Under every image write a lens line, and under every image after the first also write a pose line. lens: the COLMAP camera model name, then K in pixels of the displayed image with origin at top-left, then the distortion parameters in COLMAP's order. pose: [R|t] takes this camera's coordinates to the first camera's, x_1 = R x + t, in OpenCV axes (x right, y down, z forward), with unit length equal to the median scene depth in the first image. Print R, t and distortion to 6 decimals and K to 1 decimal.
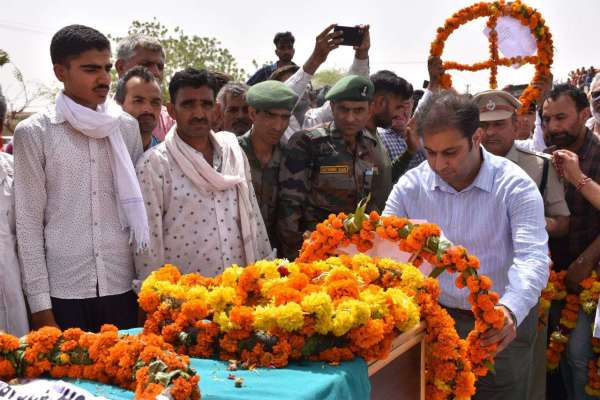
lens RADIAL K [[1093.5, 0, 300.0], [0, 1093.5, 200.0], [0, 0, 1]] dist [0.137978, 1.635488]
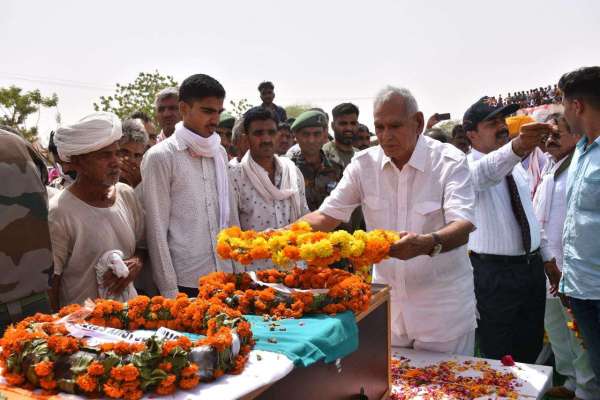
lens RADIAL K [[967.4, 0, 300.0], [0, 967.4, 200.0], [0, 0, 1]] dist [-0.013682, 1.235891]
pose [[0.997035, -0.038127, 0.066845, -0.093279], [0.039055, 0.999157, -0.012622, 0.011574], [-0.066307, 0.015195, 0.997684, -0.282113]]
